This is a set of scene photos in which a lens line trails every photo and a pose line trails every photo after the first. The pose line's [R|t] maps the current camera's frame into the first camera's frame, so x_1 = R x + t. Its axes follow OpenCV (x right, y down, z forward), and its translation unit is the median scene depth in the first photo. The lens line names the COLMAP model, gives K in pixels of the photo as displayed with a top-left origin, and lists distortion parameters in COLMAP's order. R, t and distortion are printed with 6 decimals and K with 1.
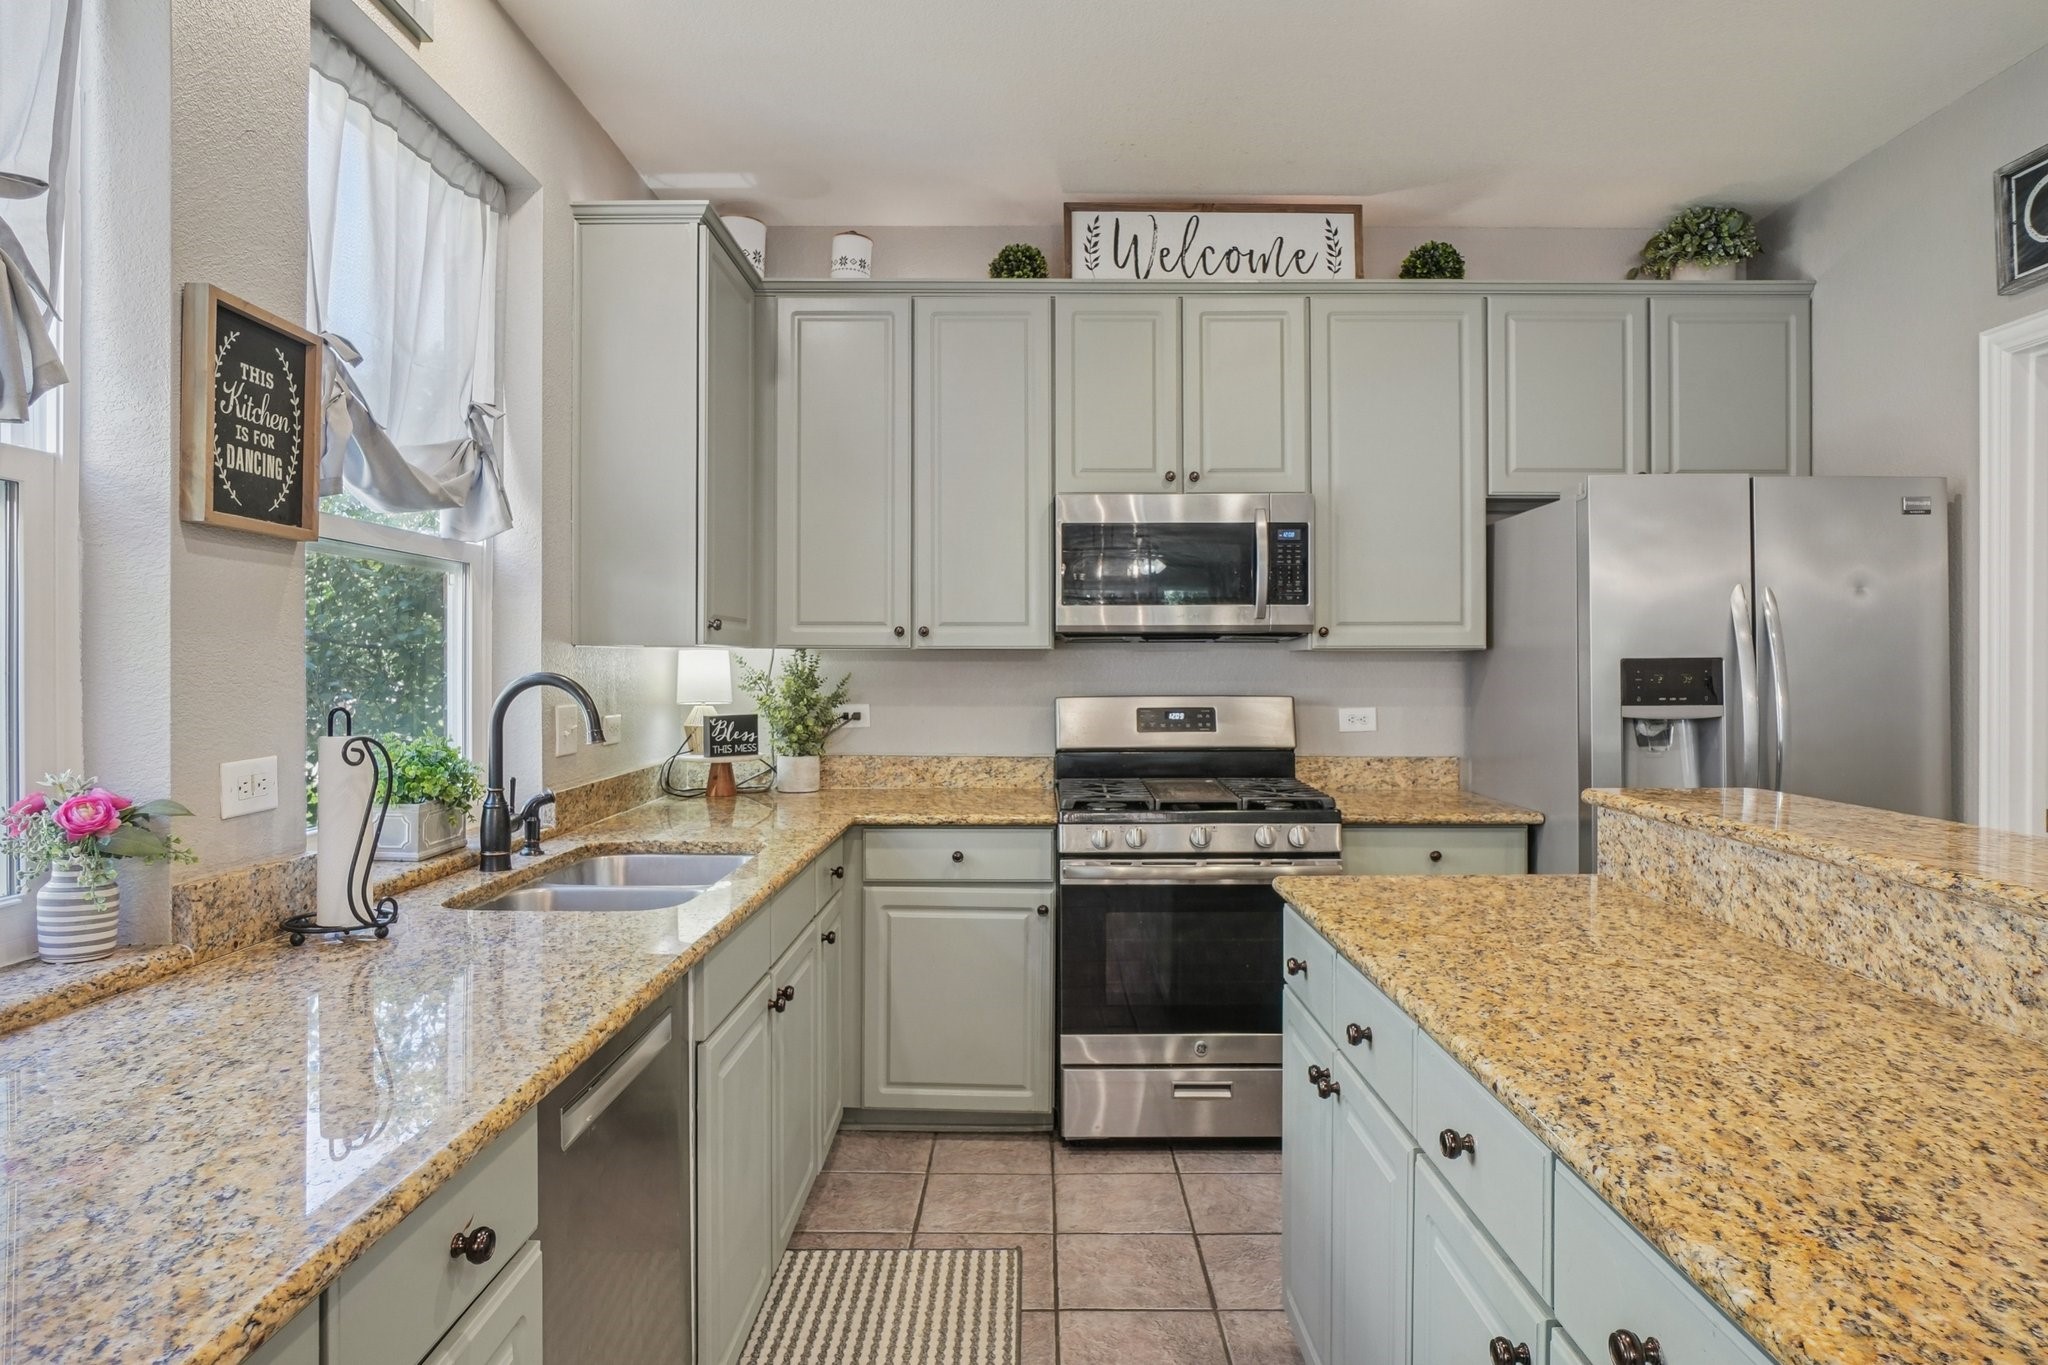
lens RADIAL K [[1169.3, 0, 1022.7], [0, 1169.3, 669.8], [0, 0, 1]] dist [-0.002754, 0.000387]
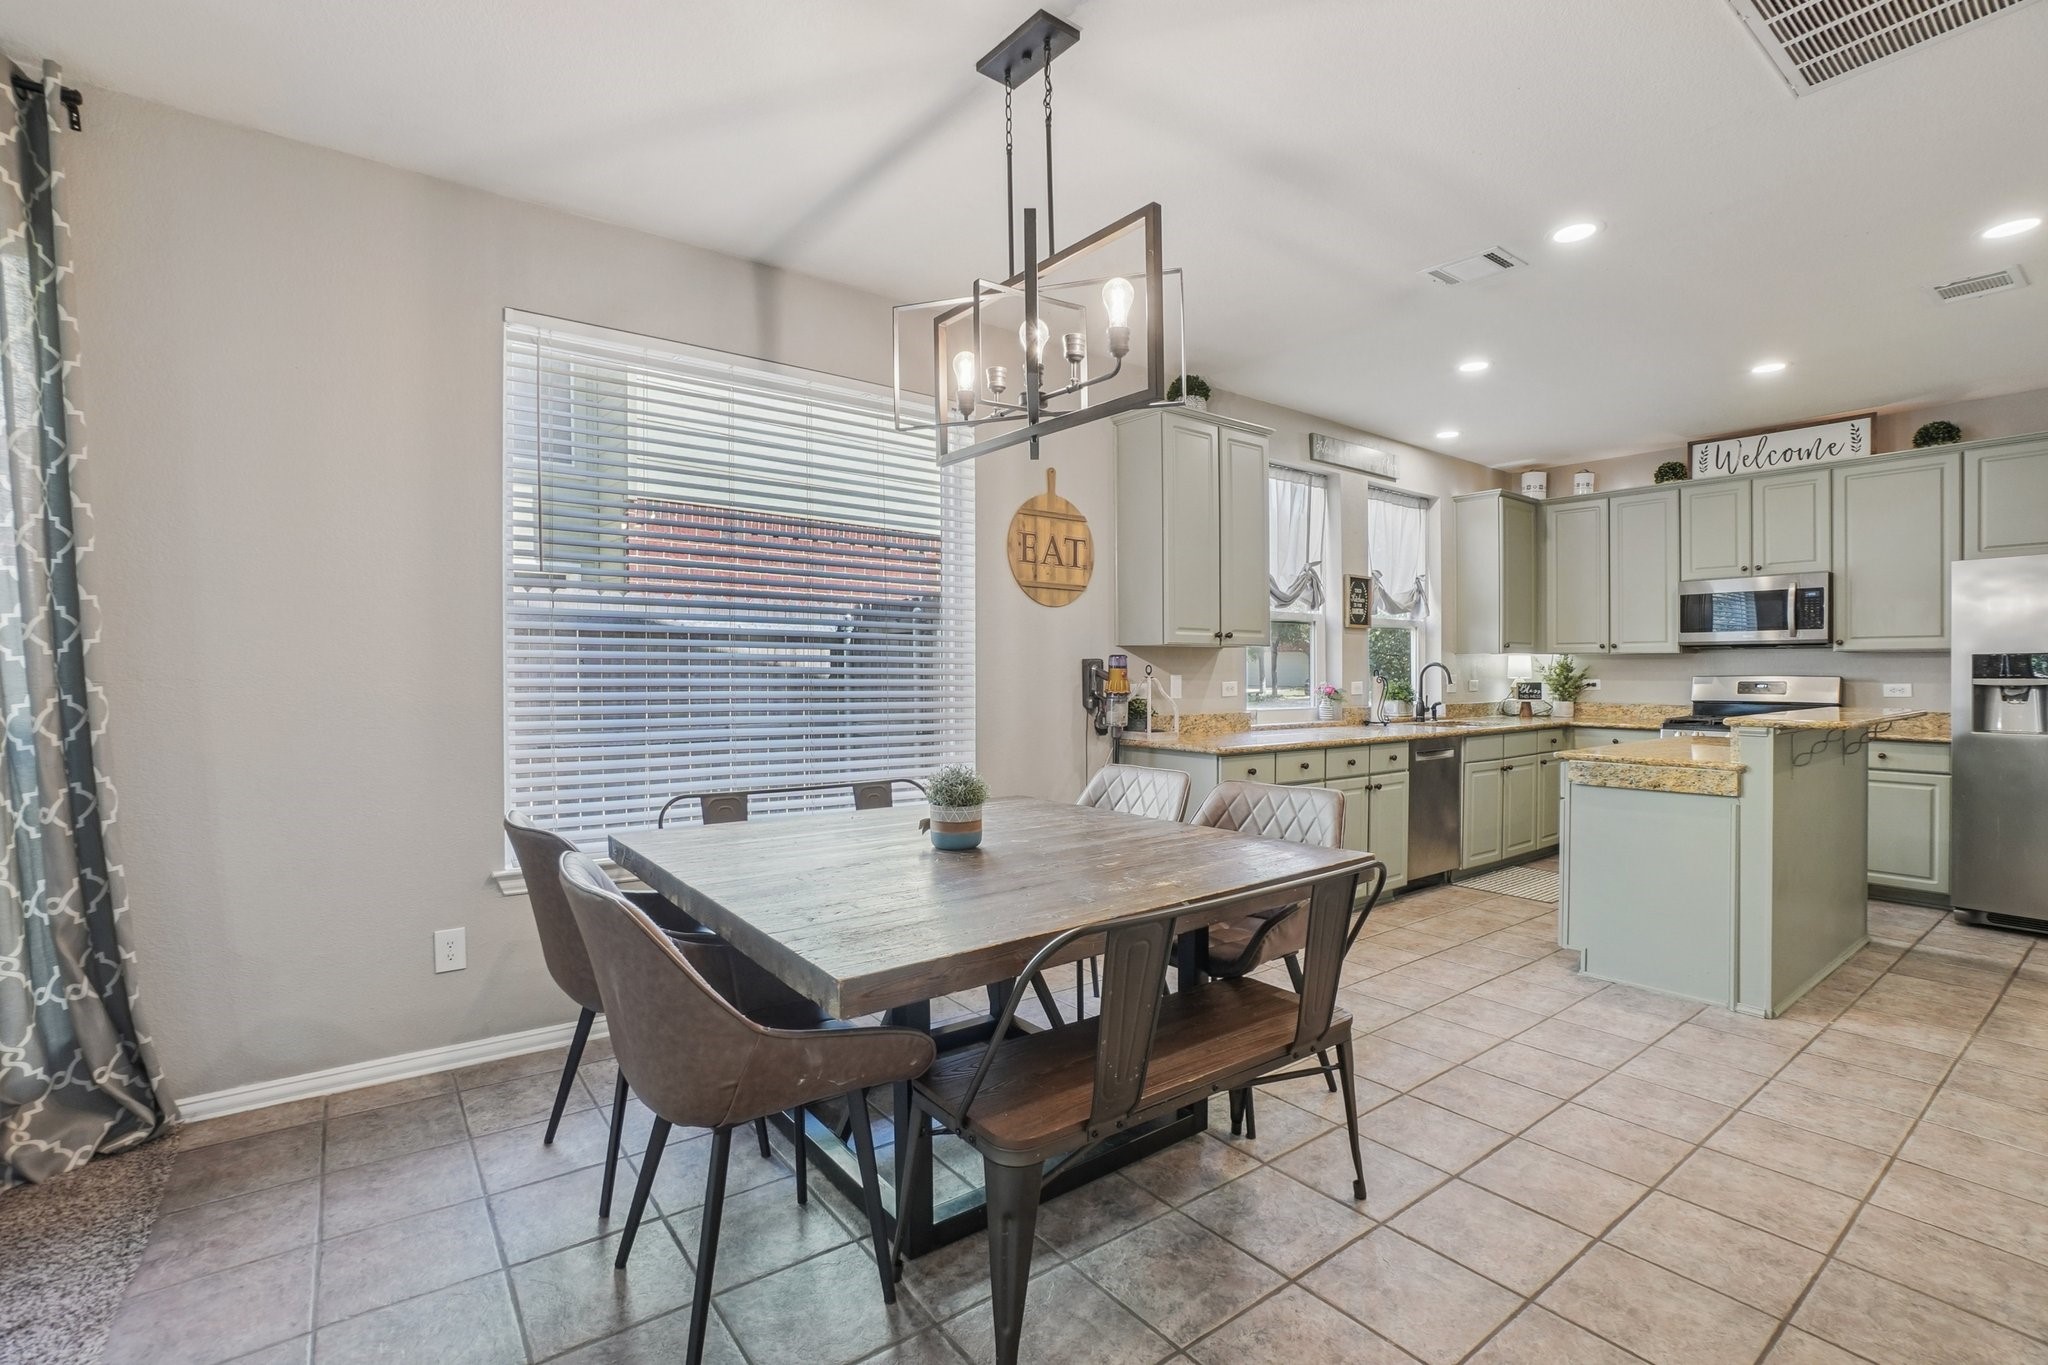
lens RADIAL K [[938.2, 0, 1011.2], [0, 938.2, 652.2], [0, 0, 1]] dist [-0.062586, 0.025211]
pose [[0.607243, -0.013138, -0.794408, 0.774955], [-0.006145, 0.999756, -0.021231, 0.030044], [0.794493, 0.017774, 0.607014, -1.260434]]
